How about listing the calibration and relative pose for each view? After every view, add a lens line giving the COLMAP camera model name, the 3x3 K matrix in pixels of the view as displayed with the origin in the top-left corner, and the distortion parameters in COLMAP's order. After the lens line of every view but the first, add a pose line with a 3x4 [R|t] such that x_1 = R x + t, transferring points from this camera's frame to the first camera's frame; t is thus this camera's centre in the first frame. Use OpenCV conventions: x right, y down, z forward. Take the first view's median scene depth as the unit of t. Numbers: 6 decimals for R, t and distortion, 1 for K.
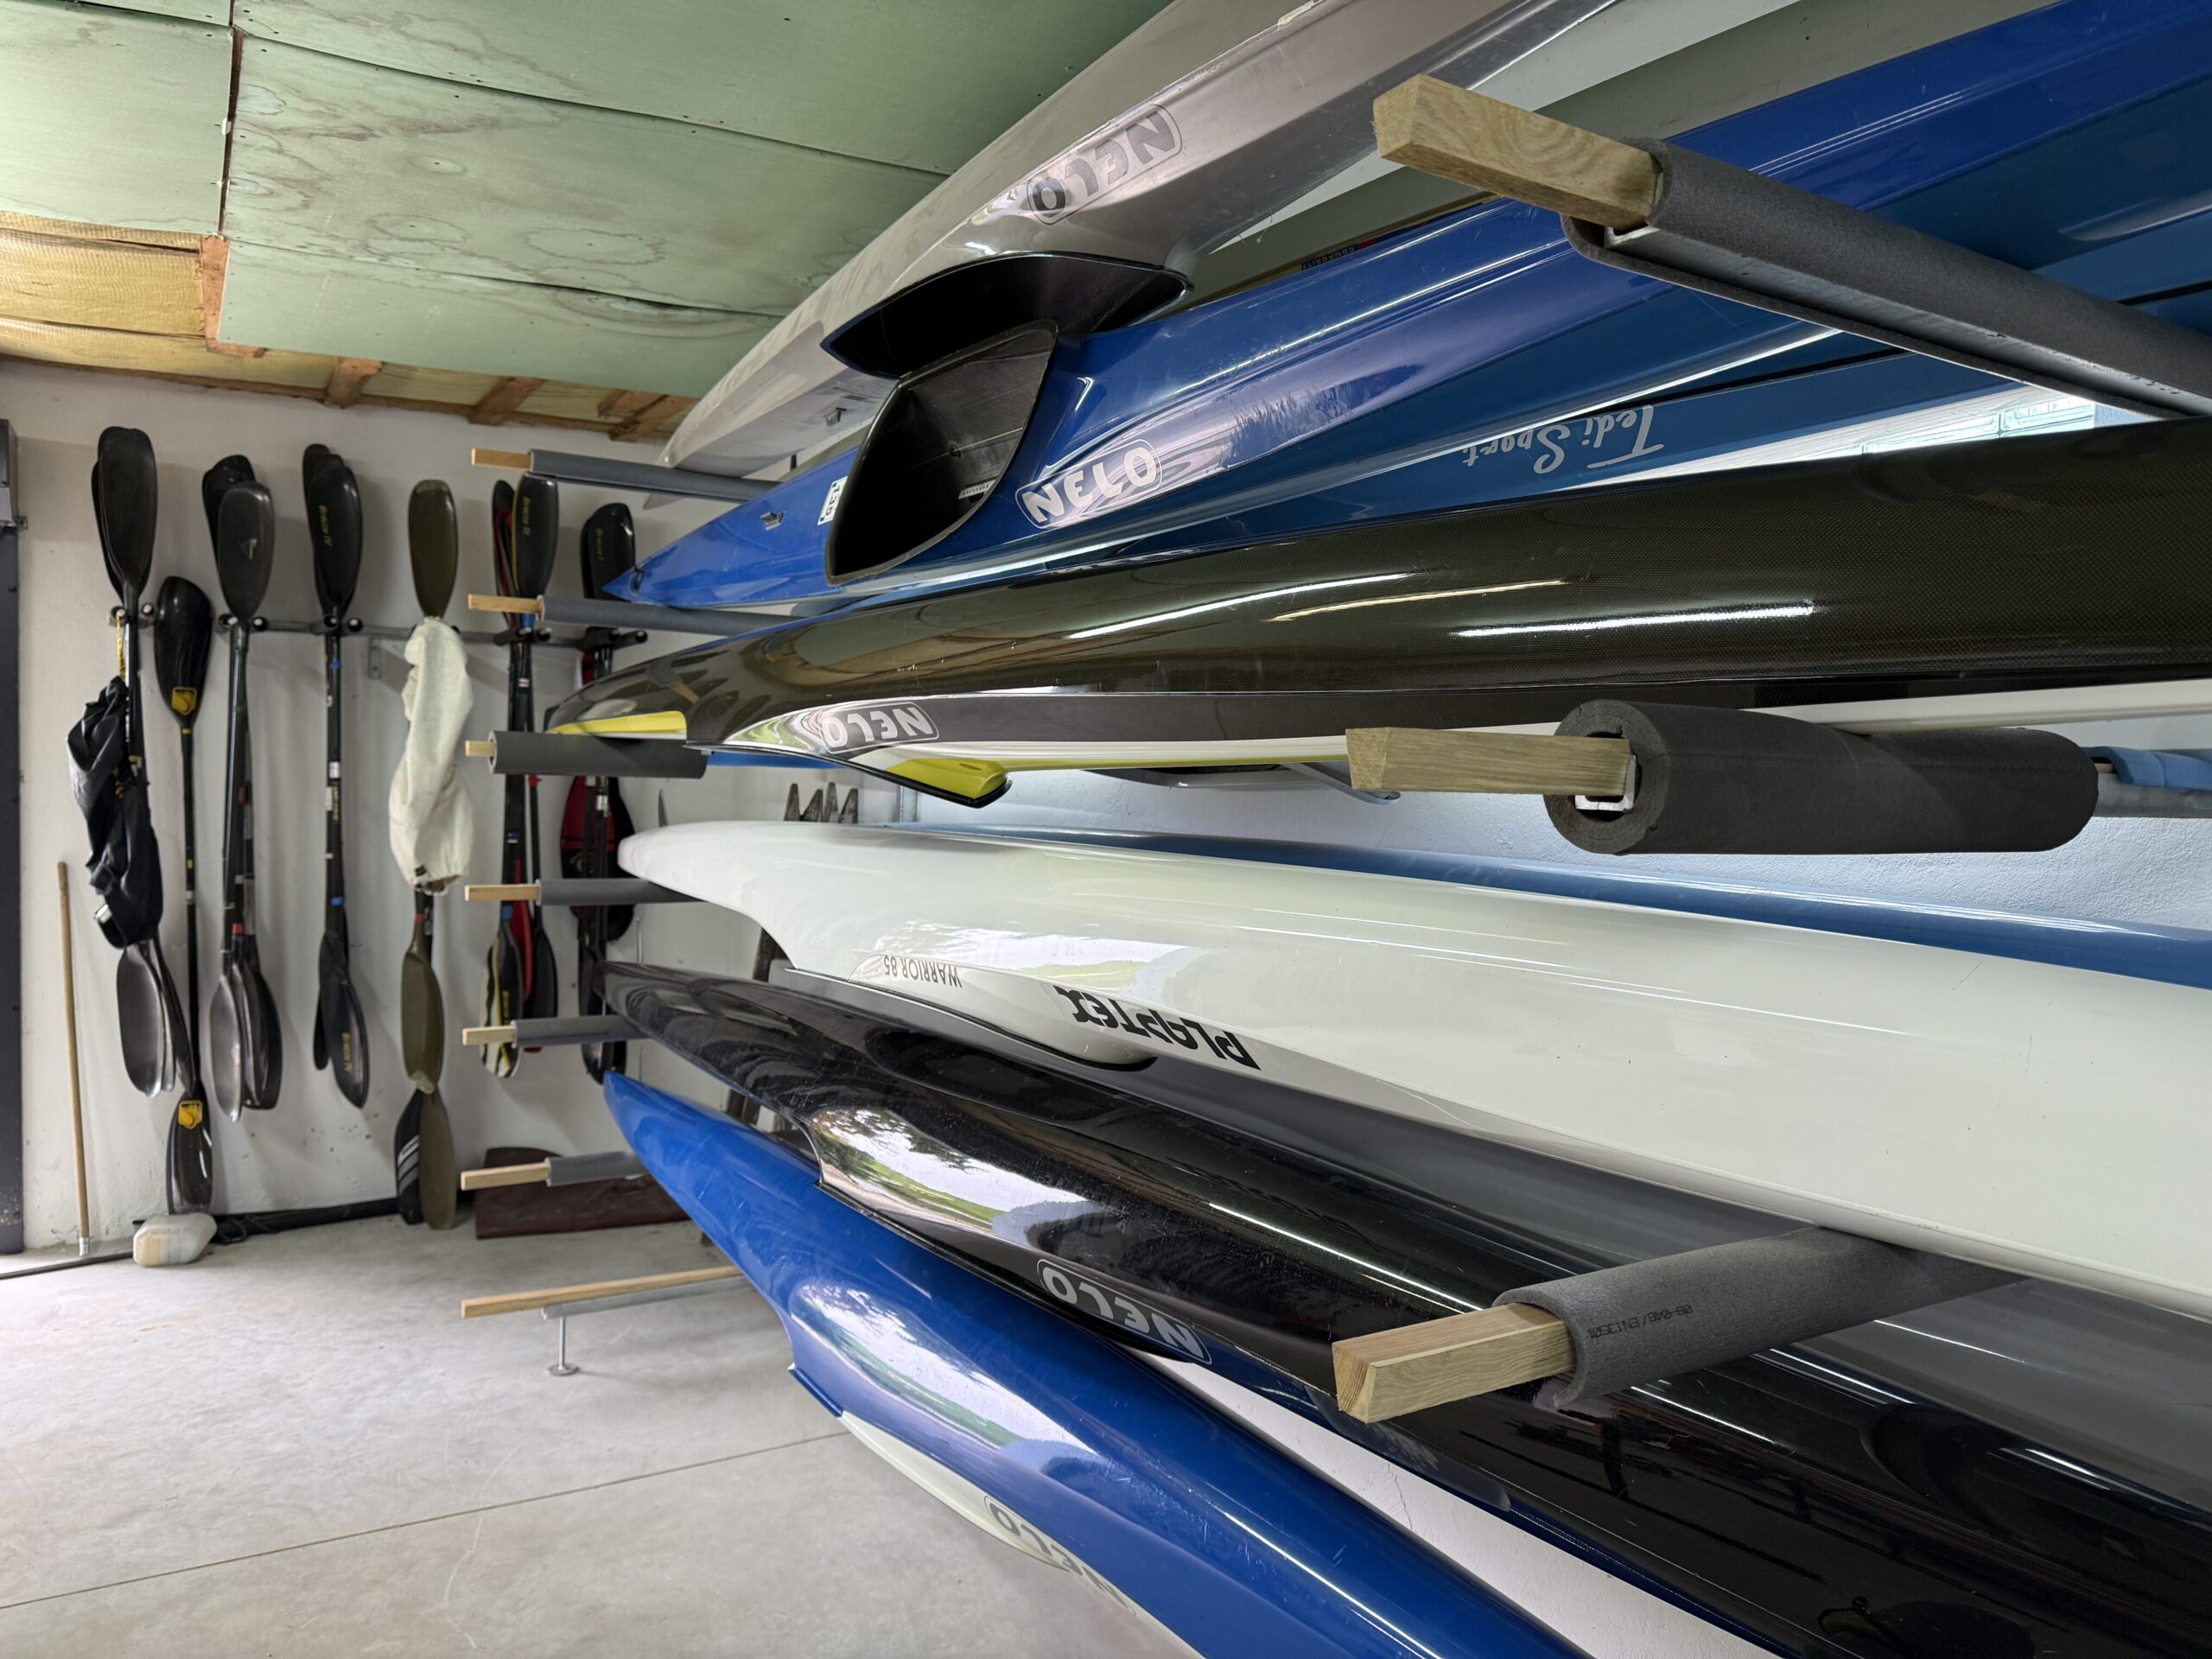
lens RADIAL K [[1565.8, 0, 1114.1], [0, 1565.8, 831.0], [0, 0, 1]] dist [-0.008600, -0.009579]
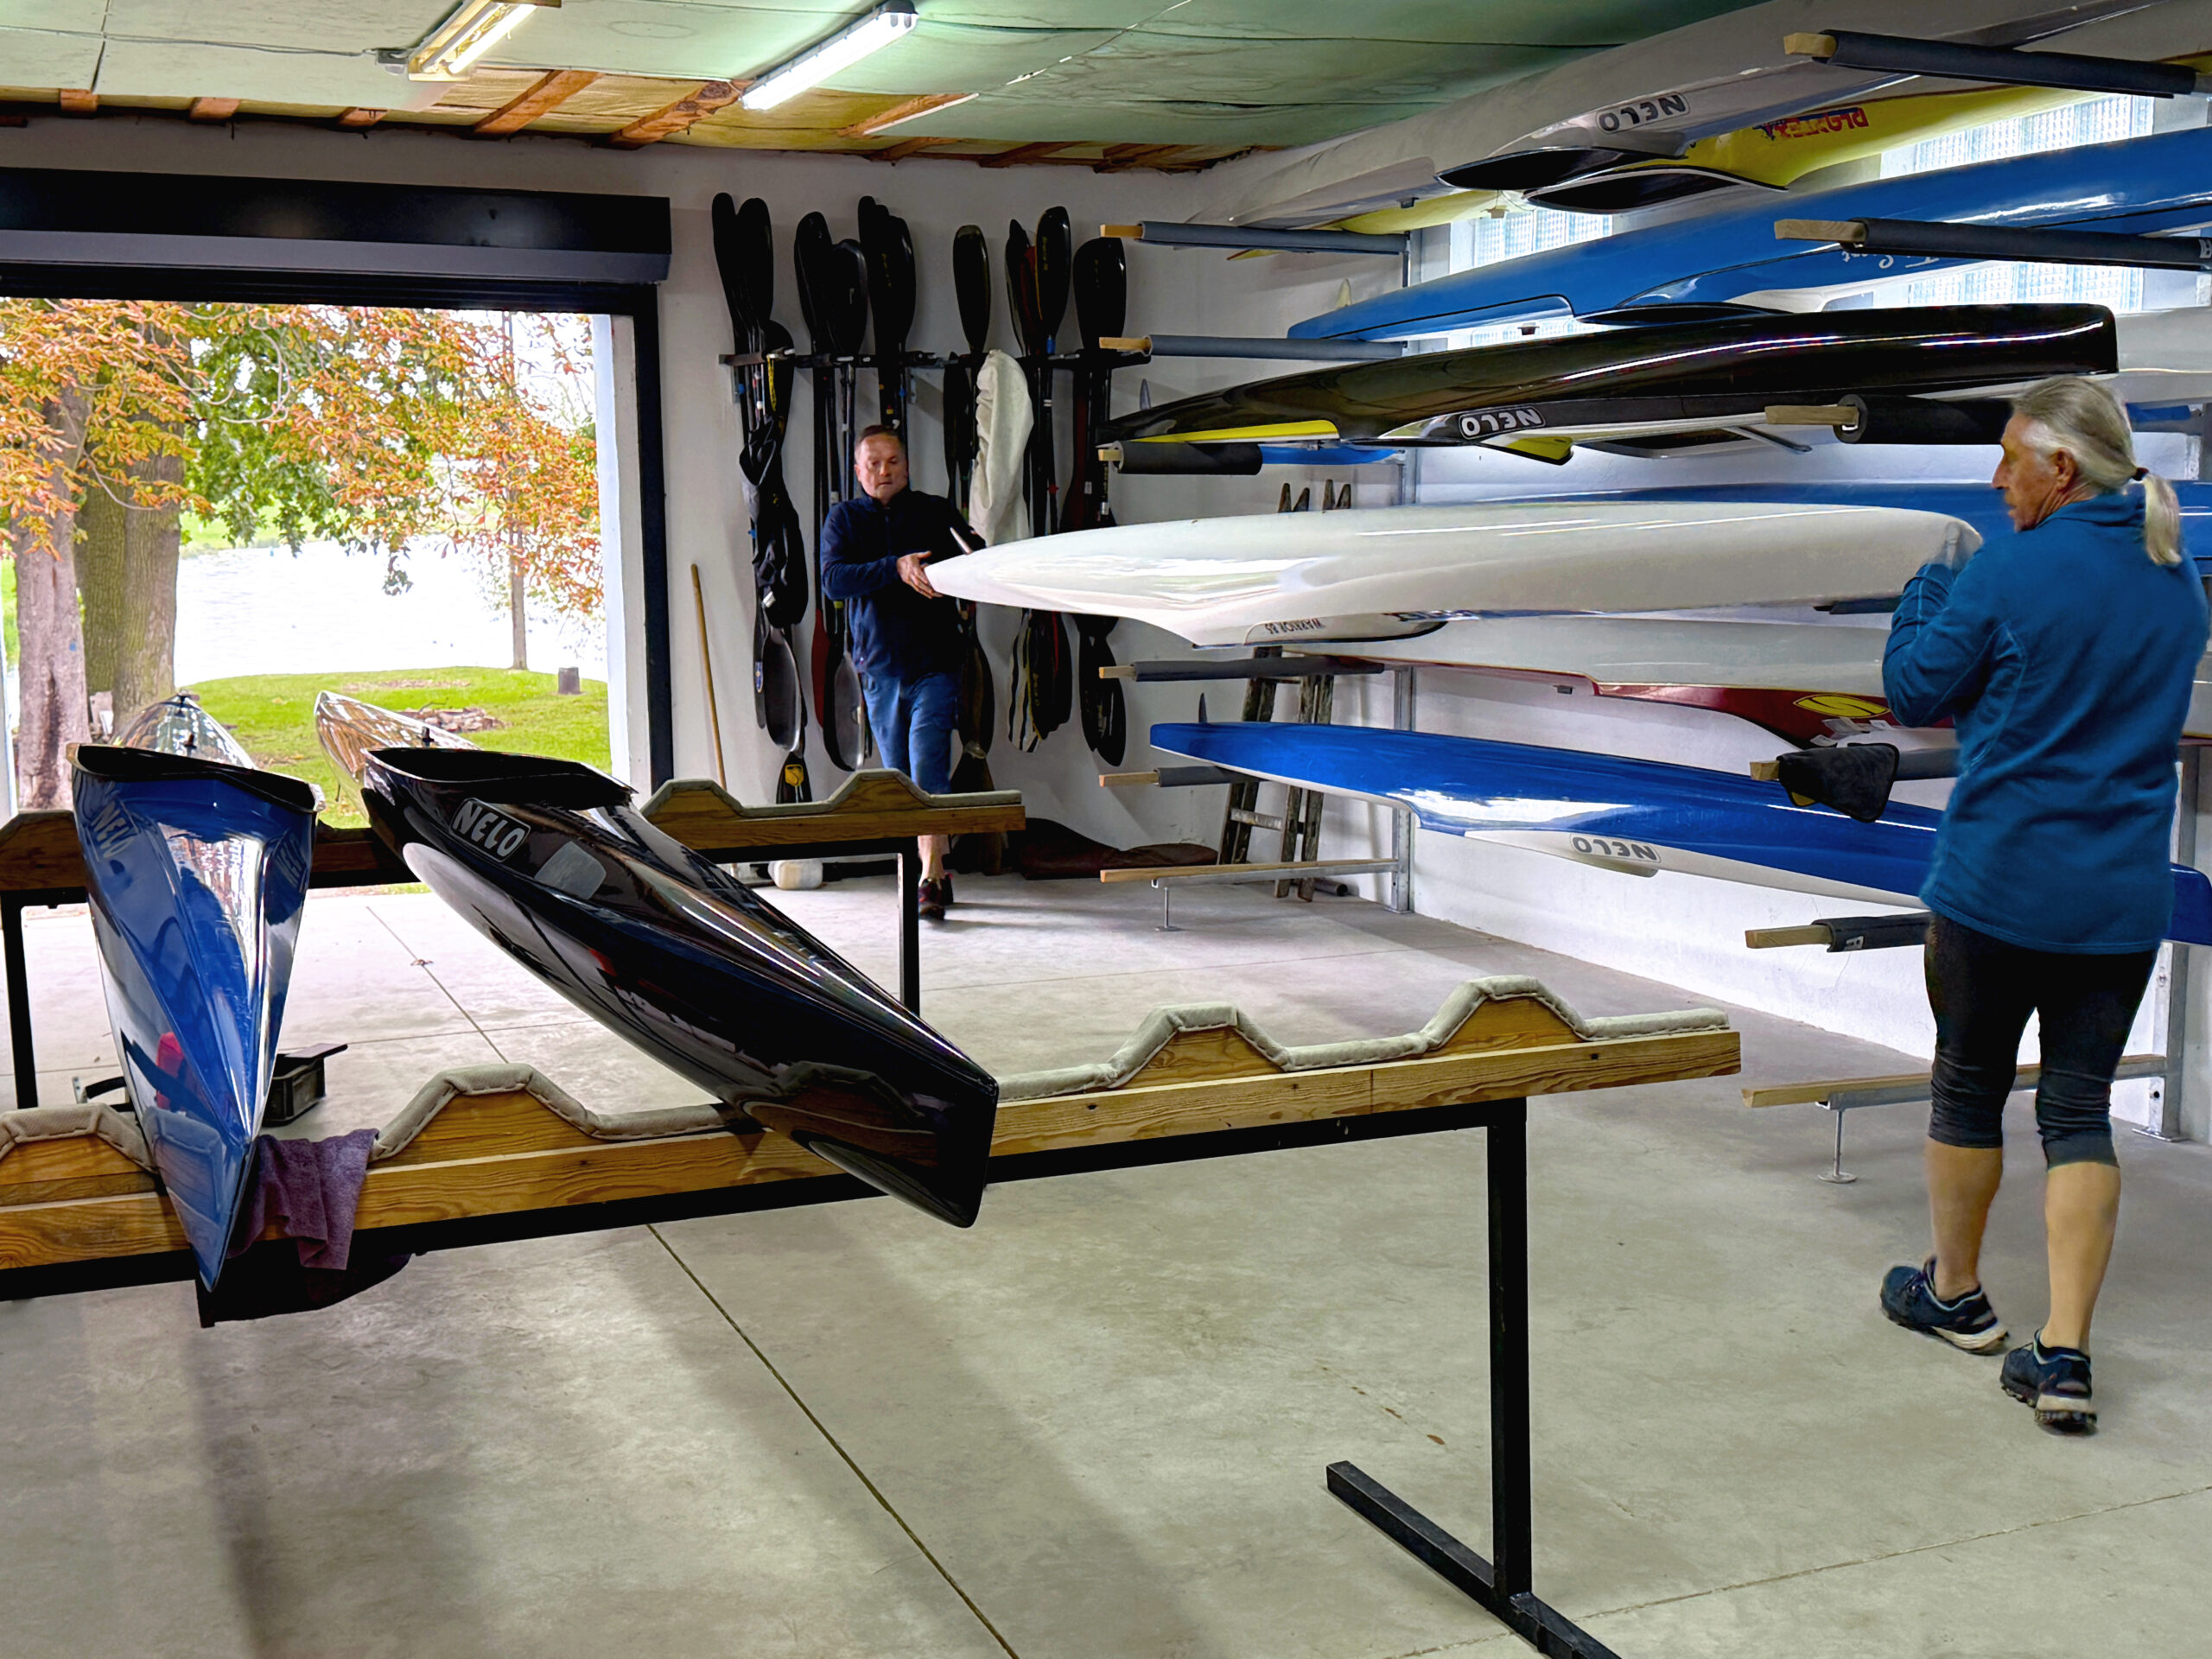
lens RADIAL K [[2509.6, 0, 1093.0], [0, 2509.6, 841.2], [0, 0, 1]] dist [0.058658, 0.000000]
pose [[0.991667, -0.013797, -0.128089, -0.139540], [0.025433, 0.995648, 0.089655, 0.076769], [0.126295, -0.092166, 0.987702, -1.051502]]
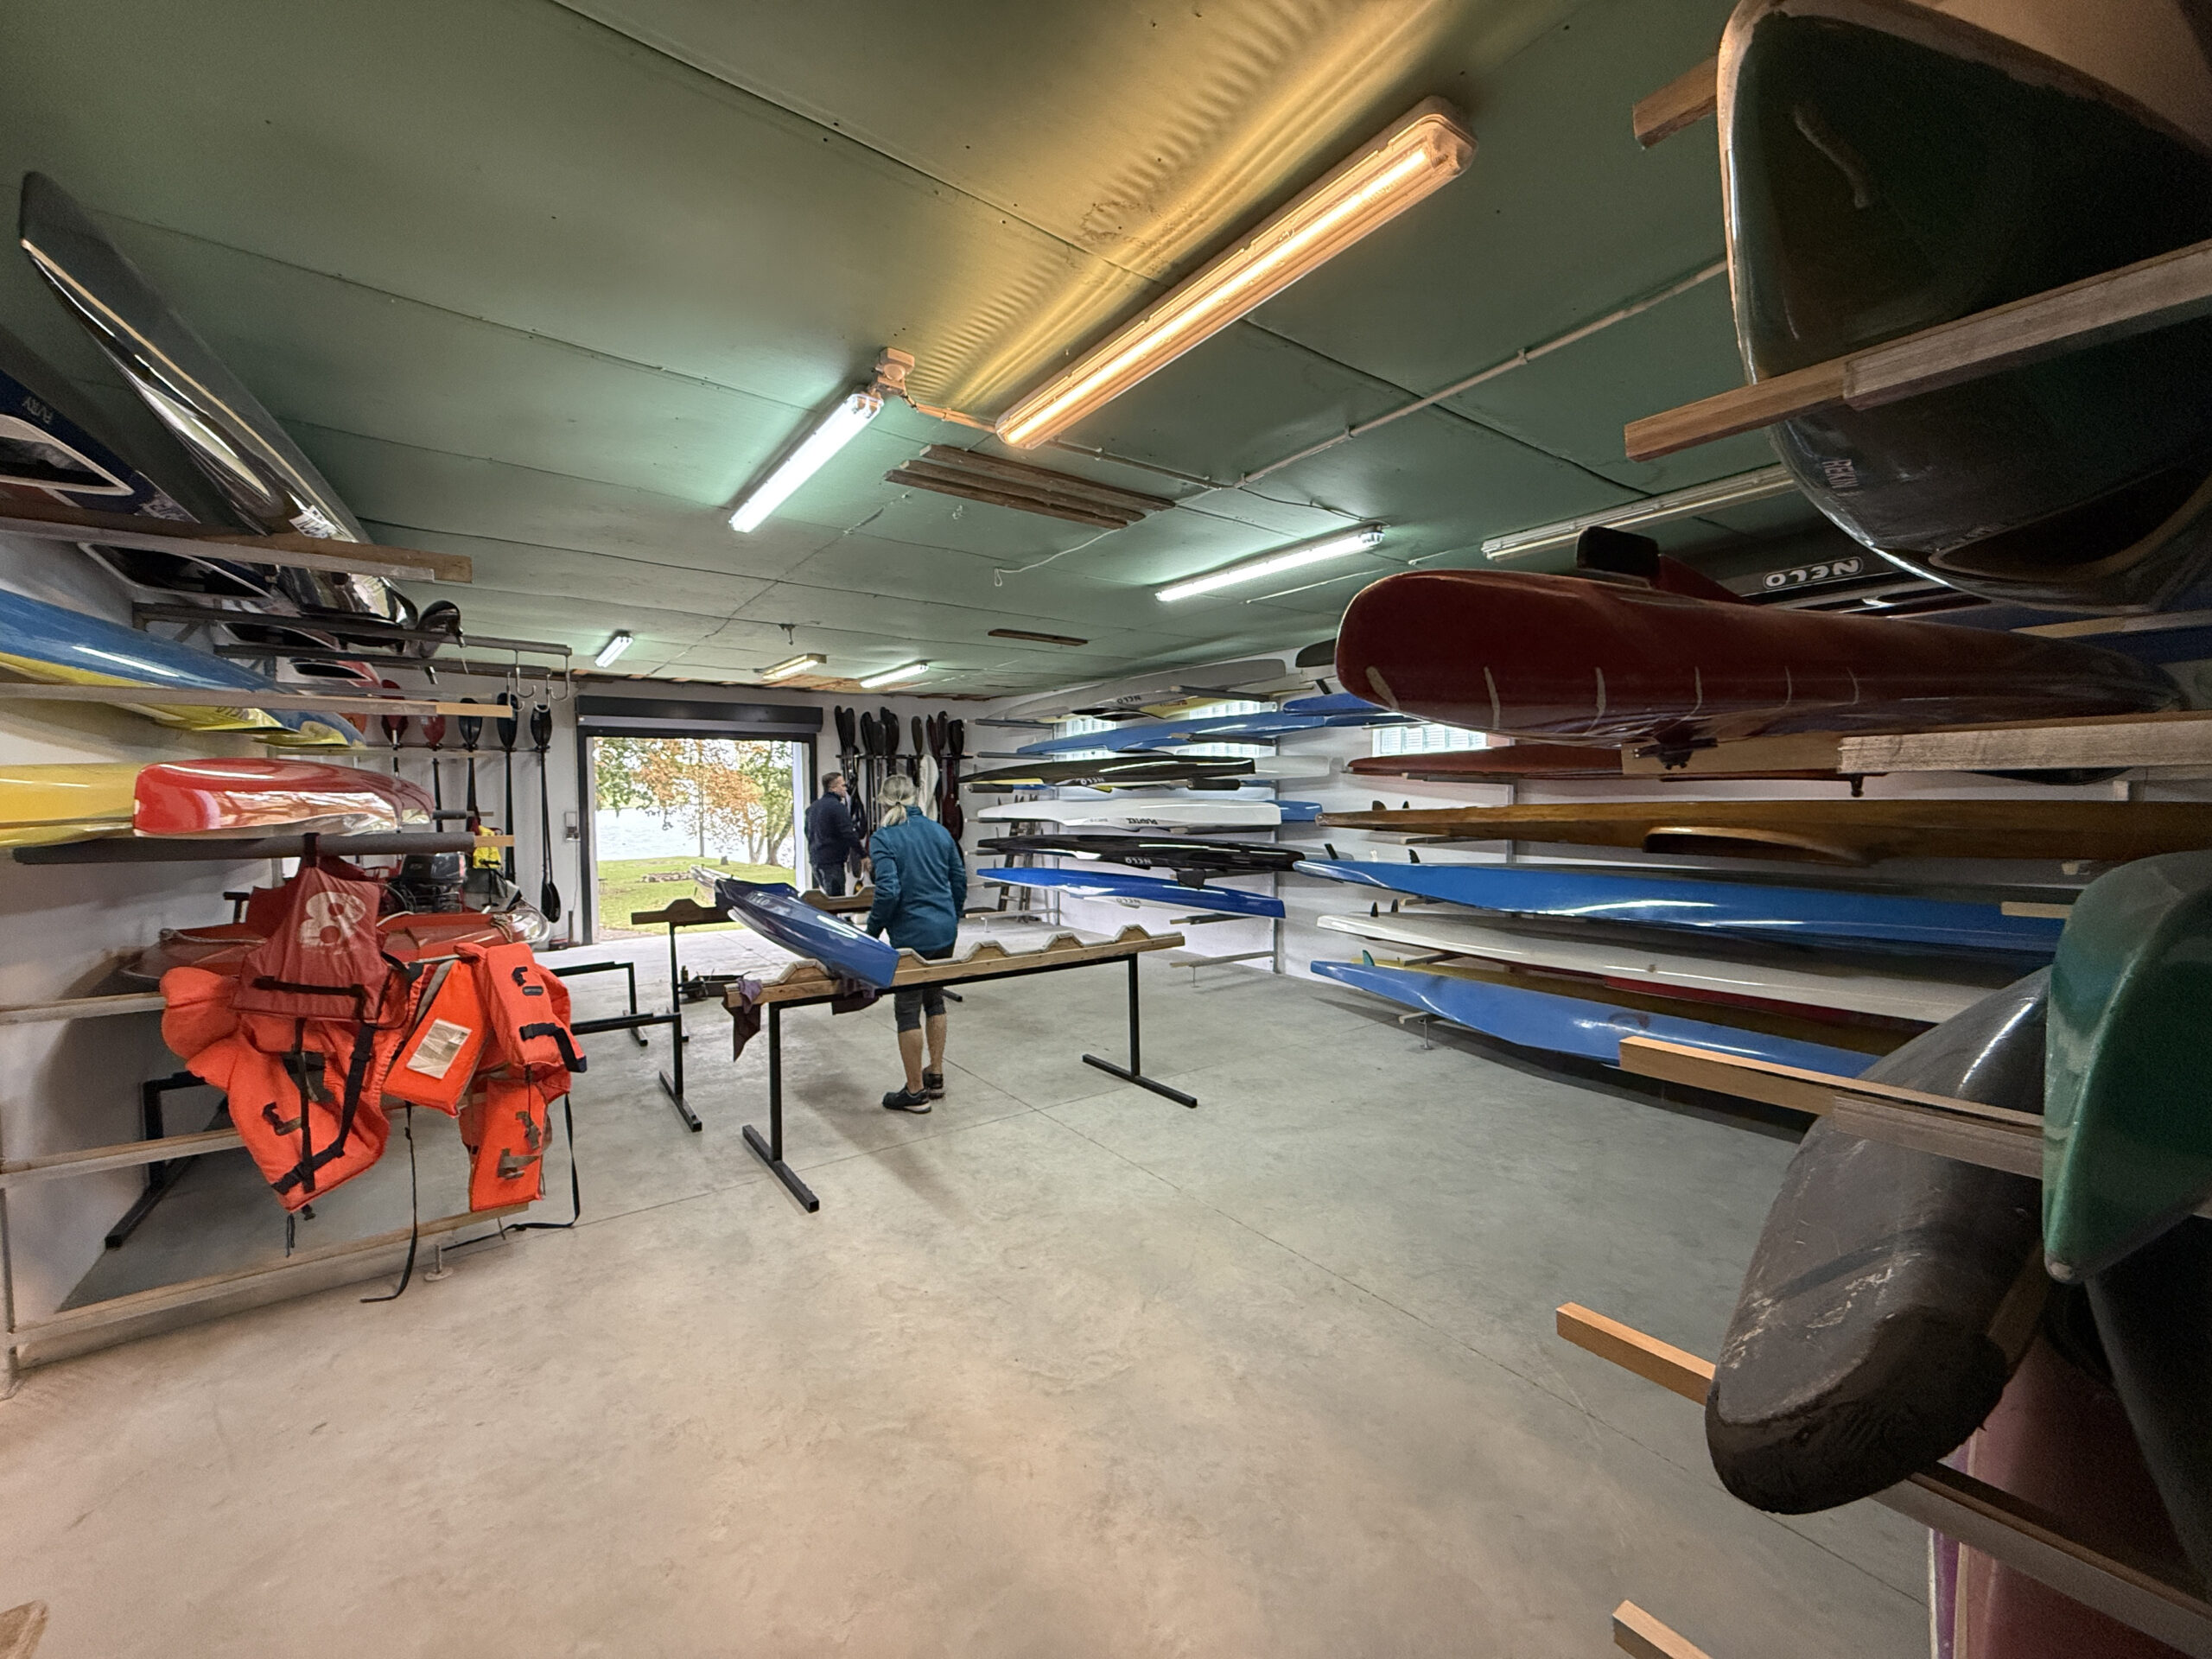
lens RADIAL K [[885.5, 0, 1093.4], [0, 885.5, 840.2], [0, 0, 1]] dist [0.000702, -0.000620]
pose [[0.995450, -0.035015, 0.088618, -0.259239], [0.033944, 0.999332, 0.013568, 0.067820], [-0.089034, -0.010499, 0.995973, -1.395974]]
